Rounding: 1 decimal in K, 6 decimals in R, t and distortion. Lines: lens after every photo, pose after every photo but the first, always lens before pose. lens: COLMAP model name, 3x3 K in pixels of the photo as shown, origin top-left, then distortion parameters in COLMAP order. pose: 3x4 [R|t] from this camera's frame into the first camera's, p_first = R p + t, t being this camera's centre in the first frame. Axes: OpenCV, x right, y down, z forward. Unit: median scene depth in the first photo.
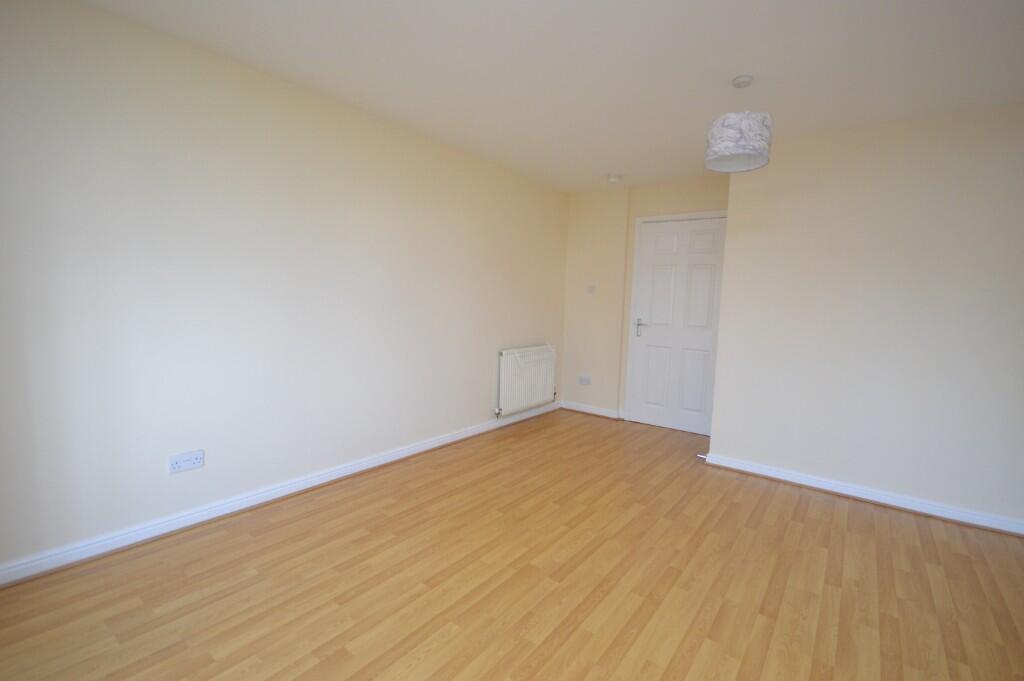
lens RADIAL K [[456.8, 0, 507.6], [0, 456.8, 341.7], [0, 0, 1]] dist [0.000961, -0.000277]
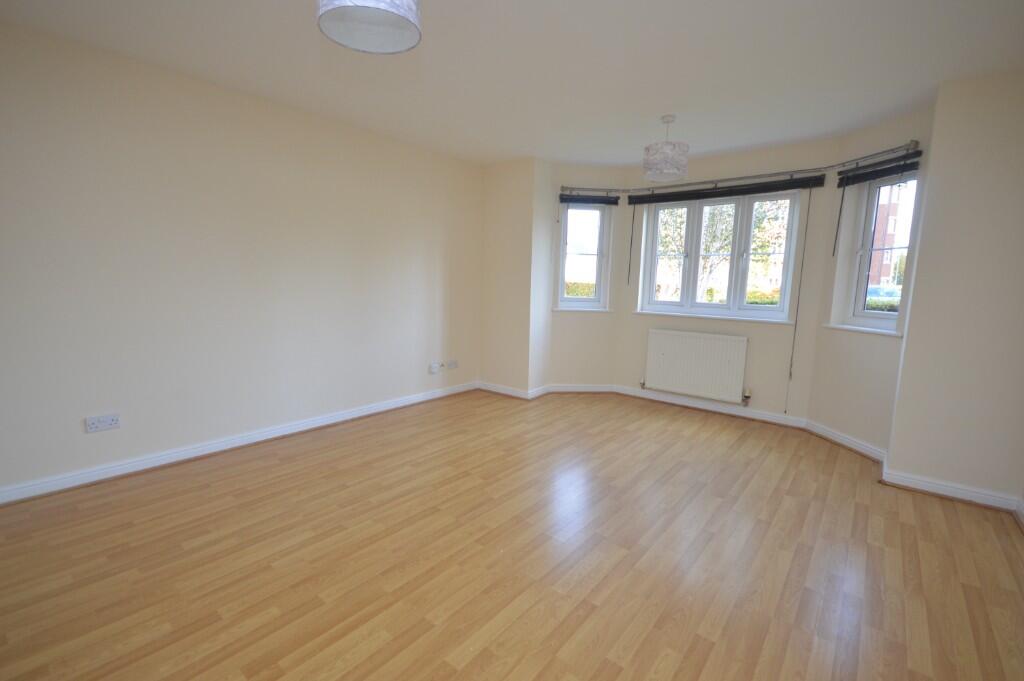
lens RADIAL K [[456.8, 0, 507.6], [0, 456.8, 341.7], [0, 0, 1]] dist [0.000961, -0.000277]
pose [[-0.997759, -0.064676, 0.017159, 0.314685], [-0.059109, 0.972102, 0.226990, -0.155445], [-0.031362, 0.225467, -0.973746, 1.842234]]
